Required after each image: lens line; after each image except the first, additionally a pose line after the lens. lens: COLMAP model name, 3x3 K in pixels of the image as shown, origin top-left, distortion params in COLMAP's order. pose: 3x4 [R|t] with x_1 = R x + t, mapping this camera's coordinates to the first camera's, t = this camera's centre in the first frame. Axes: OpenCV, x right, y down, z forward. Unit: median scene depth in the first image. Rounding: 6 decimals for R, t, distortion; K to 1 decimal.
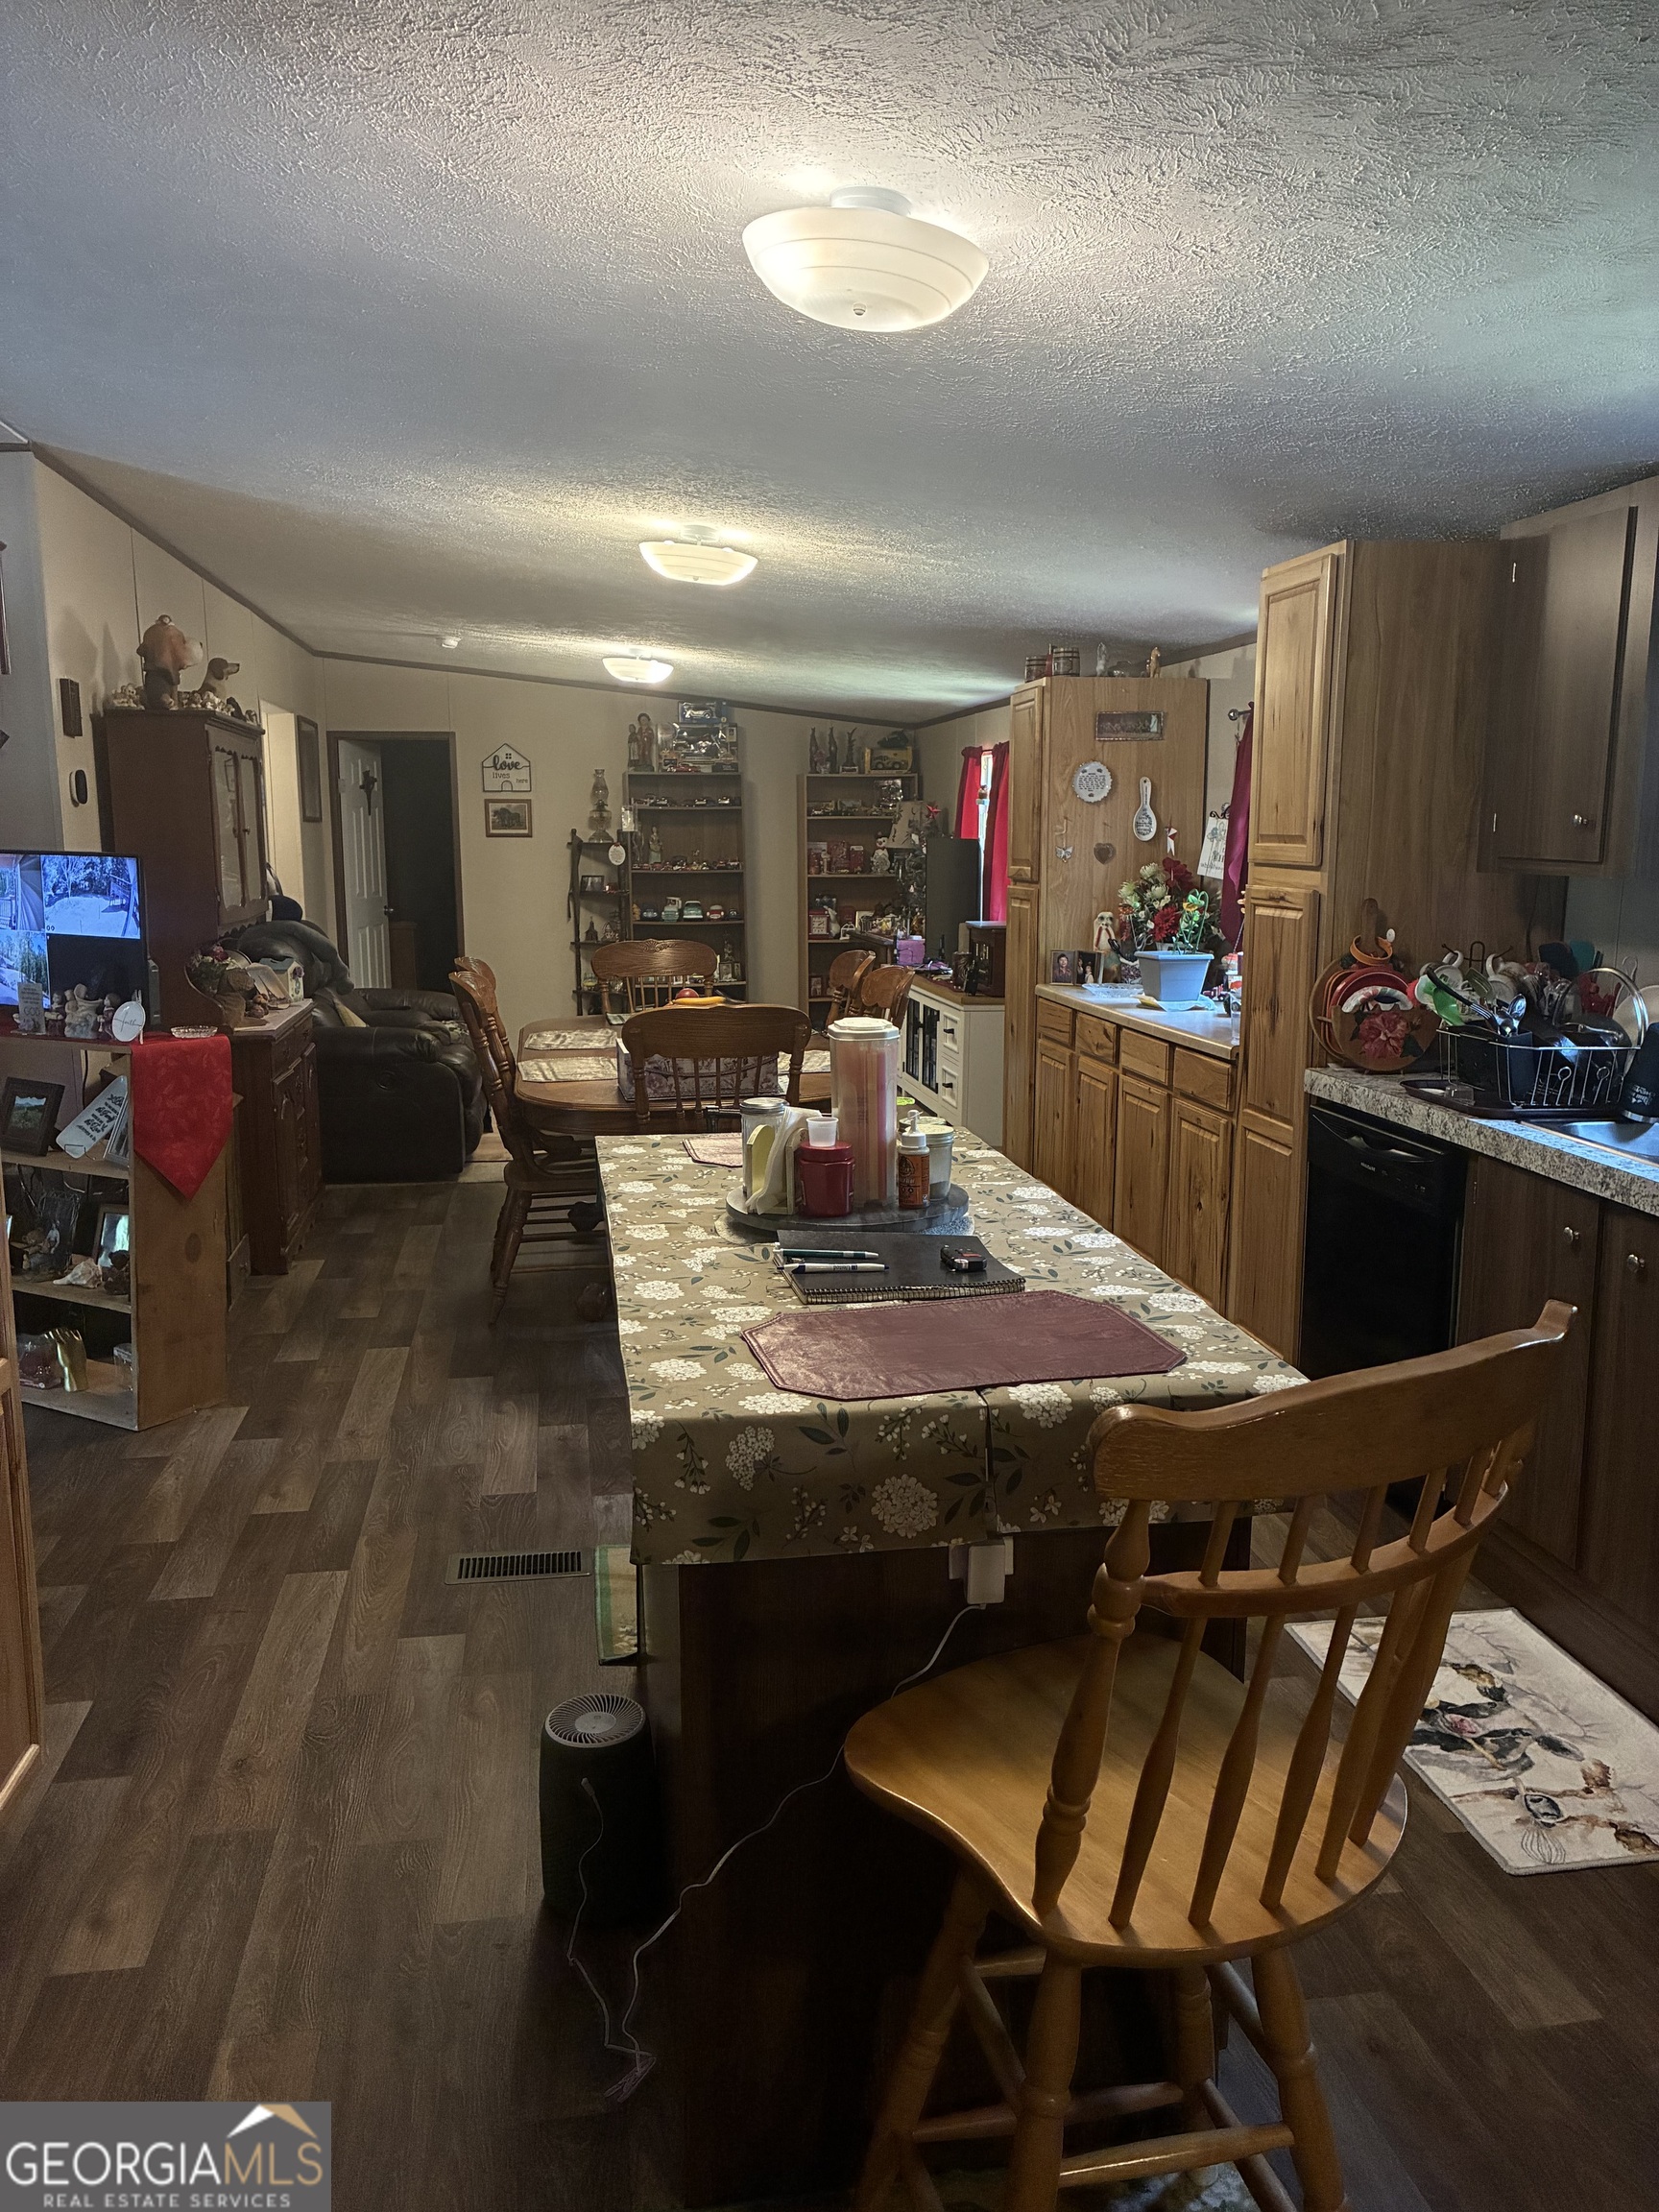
lens RADIAL K [[1682.3, 0, 832.9], [0, 1682.3, 1114.2], [0, 0, 1]] dist [0.032240, -0.049732]
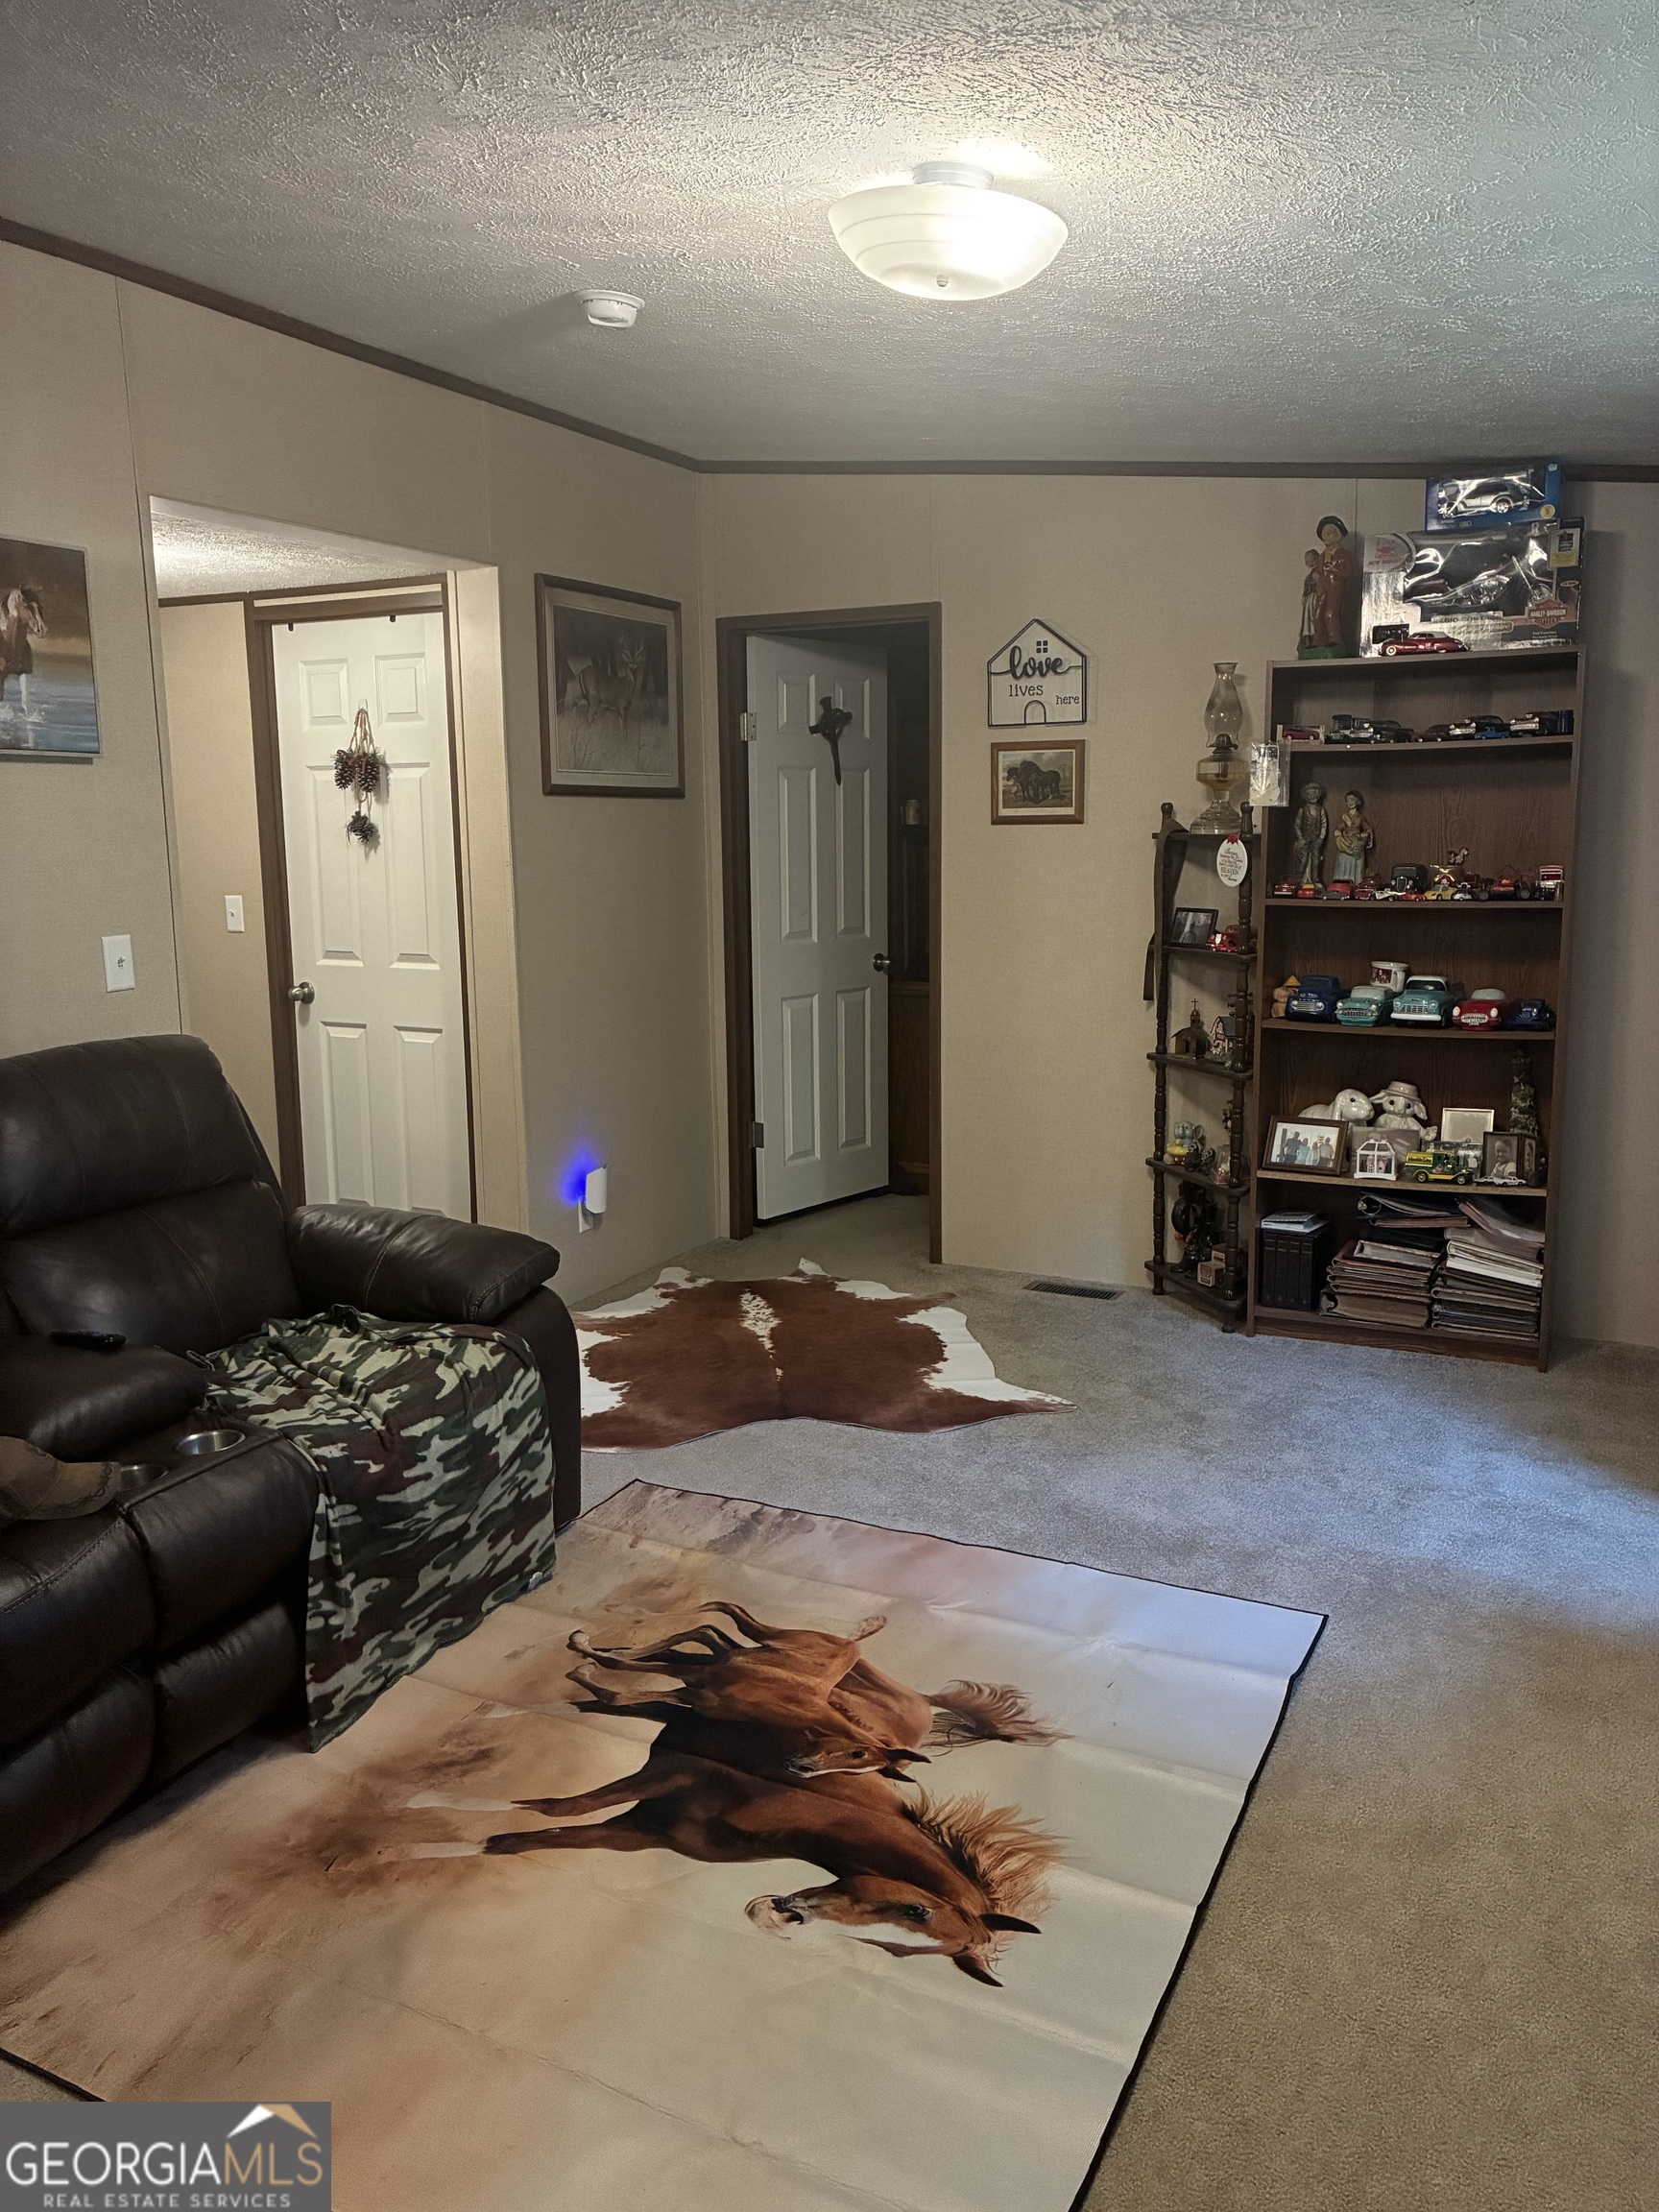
lens RADIAL K [[1682.3, 0, 822.6], [0, 1682.3, 1103.0], [0, 0, 1]] dist [0.032240, -0.049732]
pose [[0.813000, 0.087128, -0.575709, 0.034961], [-0.083977, 0.995949, 0.032137, -0.097910], [0.576177, 0.022219, 0.817023, 0.591544]]
